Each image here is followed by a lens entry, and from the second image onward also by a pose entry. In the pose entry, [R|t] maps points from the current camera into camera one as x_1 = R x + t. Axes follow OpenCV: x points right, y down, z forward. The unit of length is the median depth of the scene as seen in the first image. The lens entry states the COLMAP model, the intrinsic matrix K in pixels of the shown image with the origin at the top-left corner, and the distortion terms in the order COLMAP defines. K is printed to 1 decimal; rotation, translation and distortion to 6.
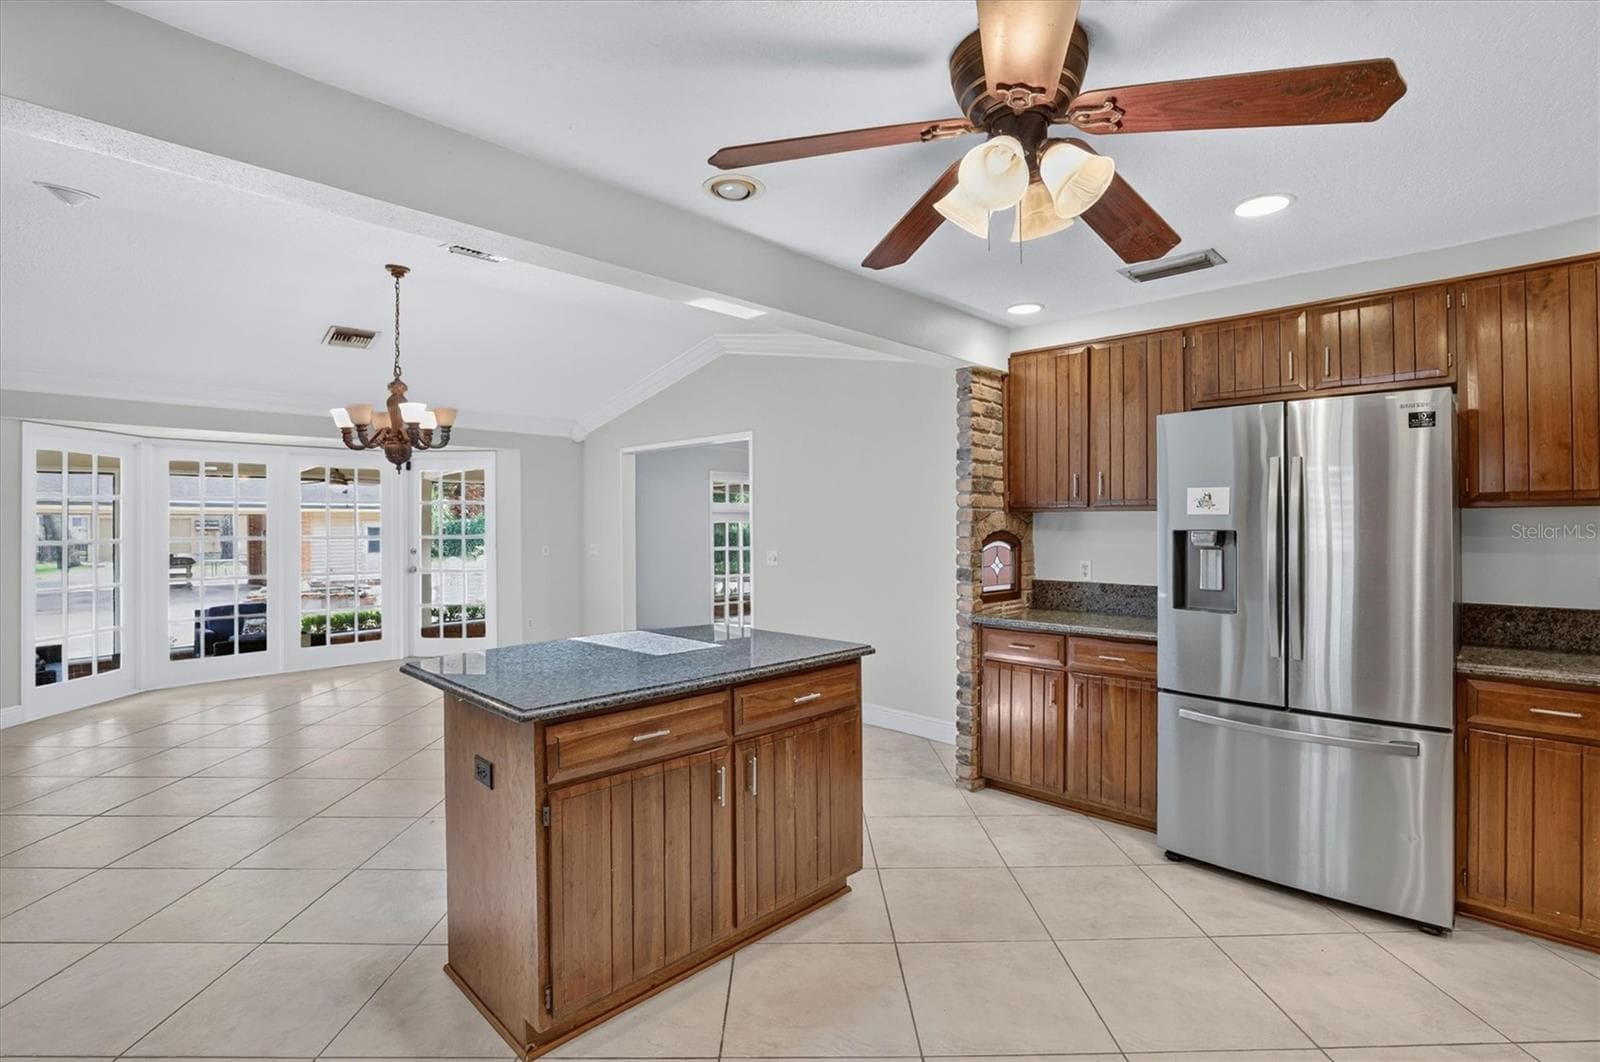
lens RADIAL K [[766.7, 0, 802.3], [0, 766.7, 523.6], [0, 0, 1]] dist [0.032458, 0.000525]
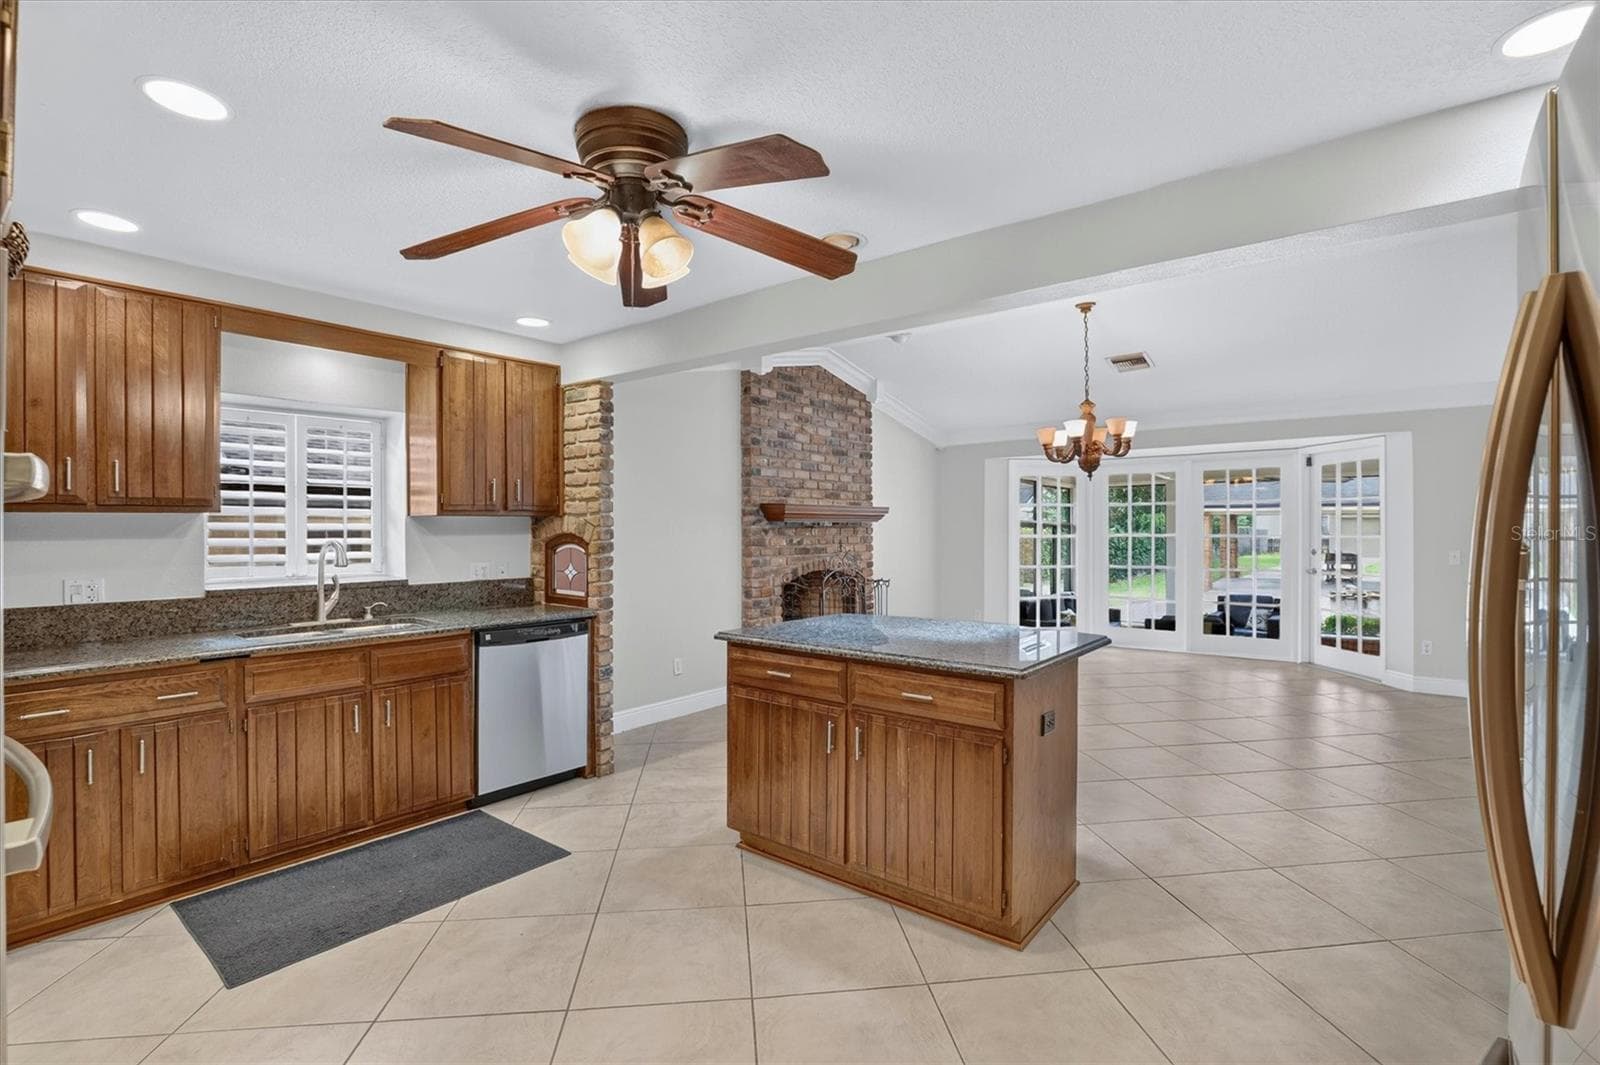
lens RADIAL K [[766.7, 0, 803.7], [0, 766.7, 531.1], [0, 0, 1]] dist [0.032458, 0.000525]
pose [[0.093398, 0.013765, -0.995534, 0.379366], [-0.003562, 0.999903, 0.013491, -0.000564], [0.995622, 0.002286, 0.093438, 0.291577]]
